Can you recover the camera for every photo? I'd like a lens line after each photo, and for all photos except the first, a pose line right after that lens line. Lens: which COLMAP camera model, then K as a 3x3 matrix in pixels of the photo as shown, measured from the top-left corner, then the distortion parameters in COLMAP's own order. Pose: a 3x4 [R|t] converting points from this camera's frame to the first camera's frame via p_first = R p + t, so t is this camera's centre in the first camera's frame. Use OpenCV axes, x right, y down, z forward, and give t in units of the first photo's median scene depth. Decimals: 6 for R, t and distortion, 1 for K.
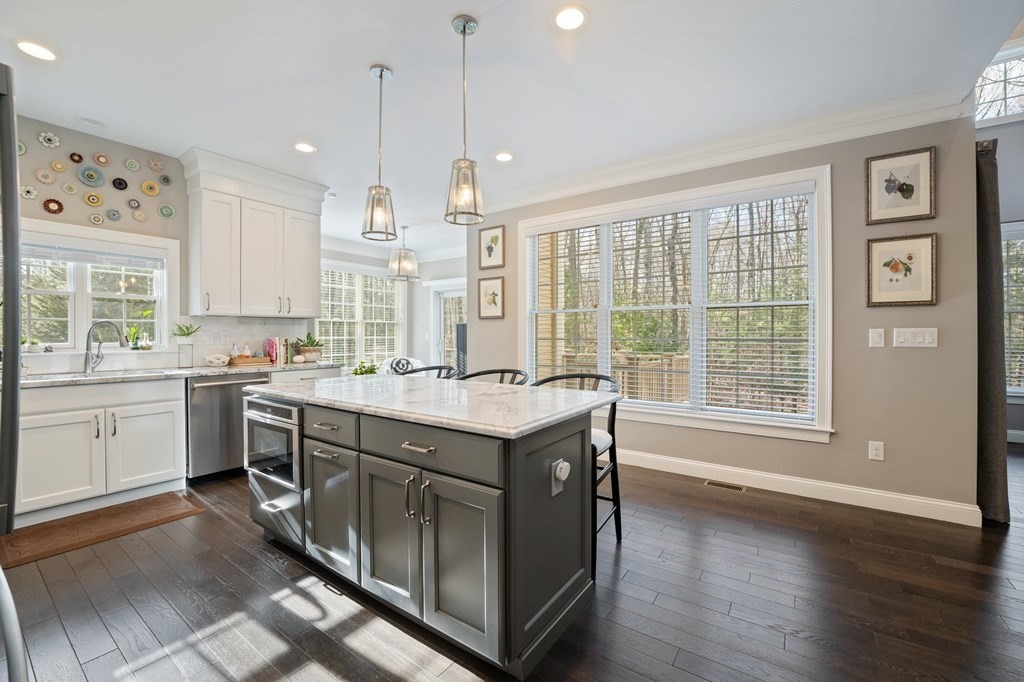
lens RADIAL K [[427.6, 0, 519.7], [0, 427.6, 337.5], [0, 0, 1]] dist [-0.021459, 0.000574]
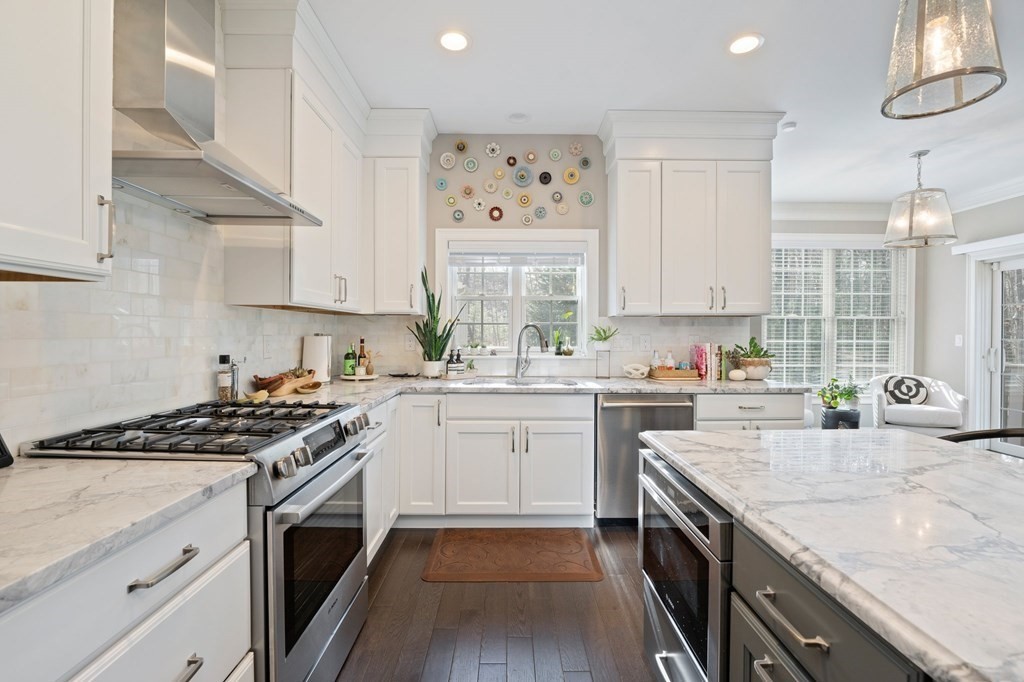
lens RADIAL K [[452.5, 0, 504.4], [0, 452.5, 336.7], [0, 0, 1]] dist [-0.022826, 0.001128]
pose [[0.567632, 0.009955, -0.823222, -0.140979], [-0.008273, 0.999945, 0.006388, -0.014117], [0.823241, 0.003184, 0.567683, 0.288804]]
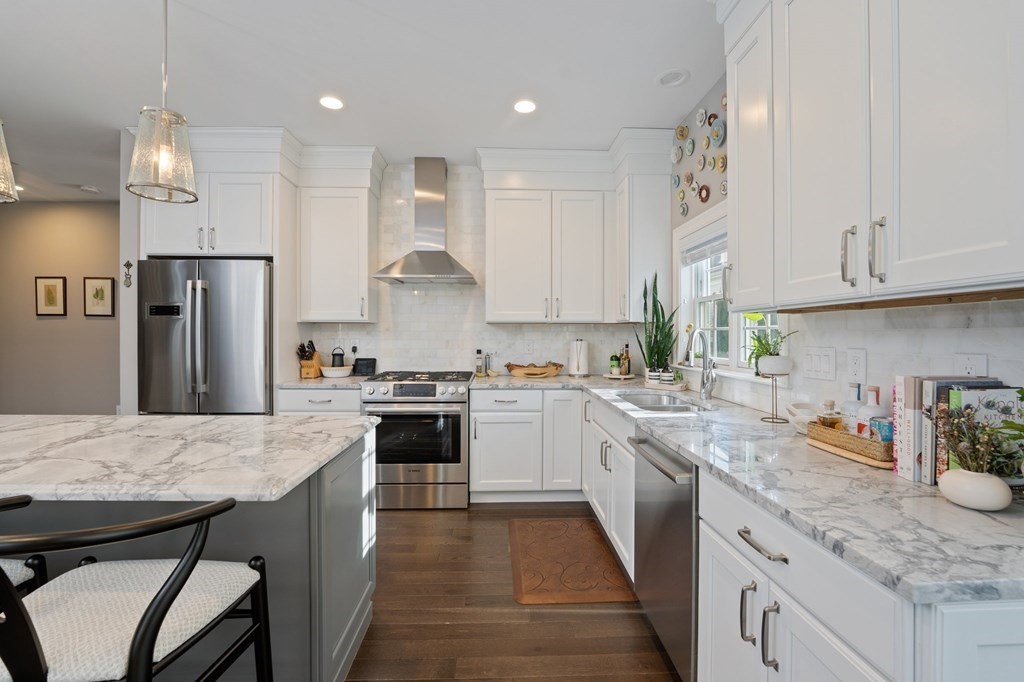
lens RADIAL K [[427.6, 0, 510.0], [0, 427.6, 339.1], [0, 0, 1]] dist [-0.021459, 0.000574]
pose [[-0.808321, 0.004340, -0.588727, -0.233508], [-0.005740, 0.999867, 0.015253, -0.025162], [0.588715, 0.015709, -0.808188, 1.096272]]
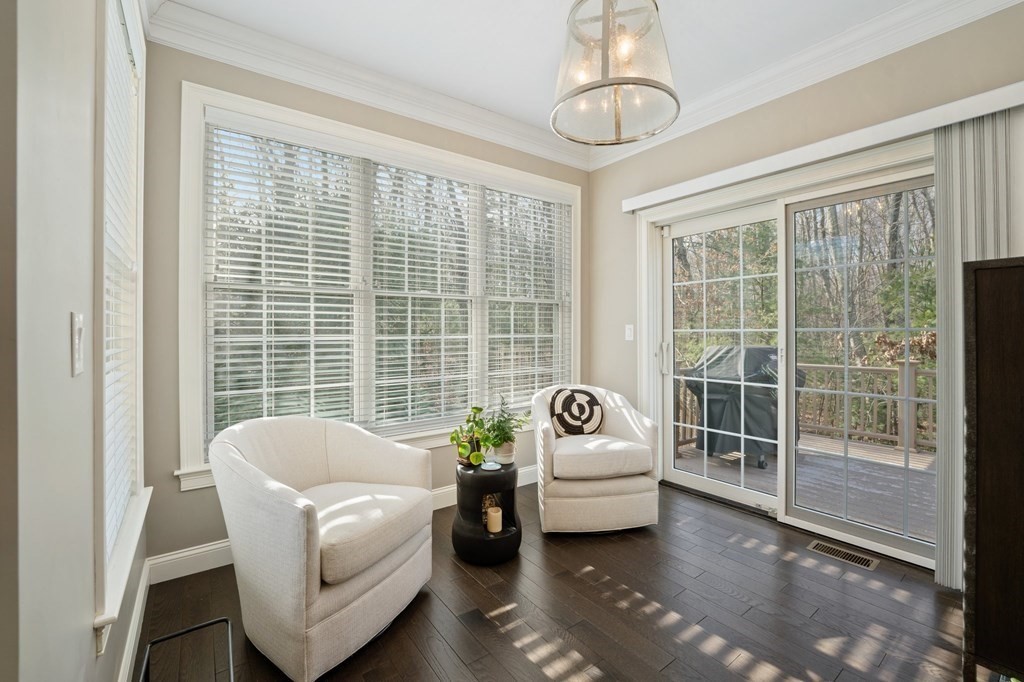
lens RADIAL K [[427.6, 0, 511.0], [0, 427.6, 331.4], [0, 0, 1]] dist [-0.021459, 0.000574]
pose [[0.945654, -0.005656, -0.325125, -0.368355], [0.002827, 0.999954, -0.009171, -0.001983], [0.325162, 0.007753, 0.945626, 1.091239]]
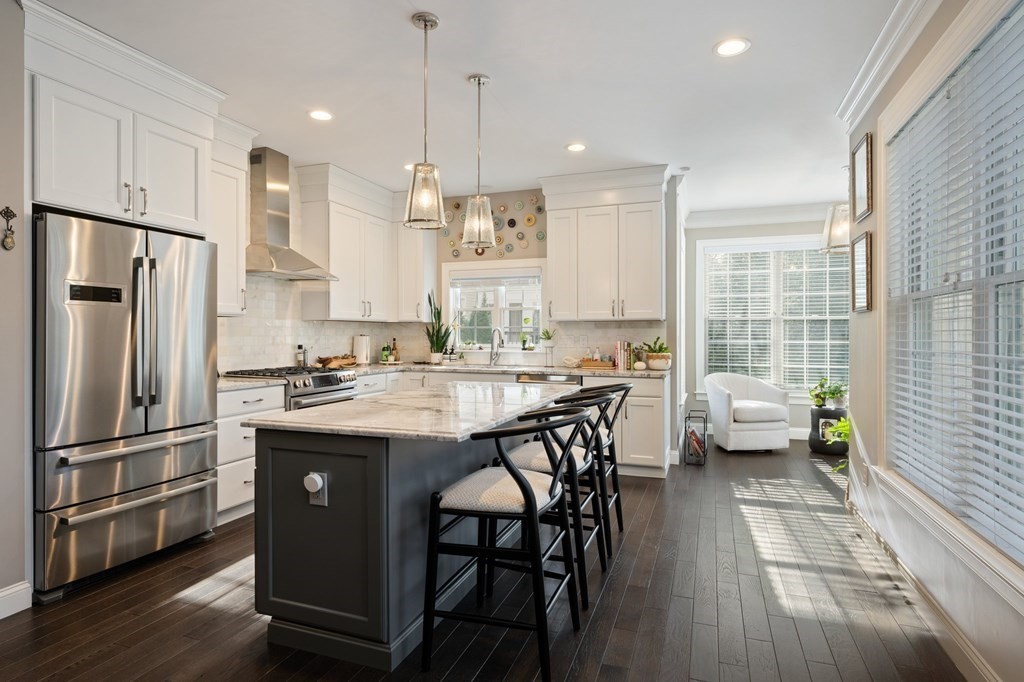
lens RADIAL K [[550.6, 0, 498.8], [0, 550.6, 341.7], [0, 0, 1]] dist [0.003106, -0.000146]
pose [[0.232616, 0.014341, -0.972463, 0.588735], [-0.007279, 0.999889, 0.013005, -0.014818], [0.972541, 0.004053, 0.232695, 0.461578]]
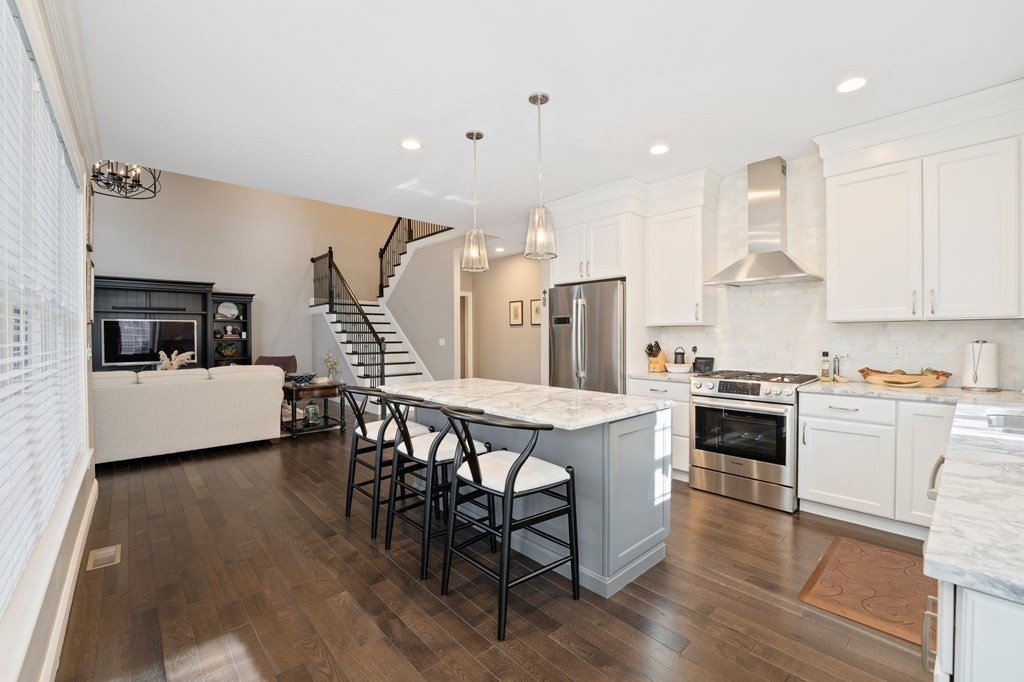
lens RADIAL K [[427.6, 0, 514.6], [0, 427.6, 338.6], [0, 0, 1]] dist [-0.021459, 0.000574]
pose [[-0.972494, 0.002391, 0.232914, -0.319112], [0.005105, 0.999926, 0.011052, -0.026416], [-0.232870, 0.011937, -0.972435, 1.266865]]
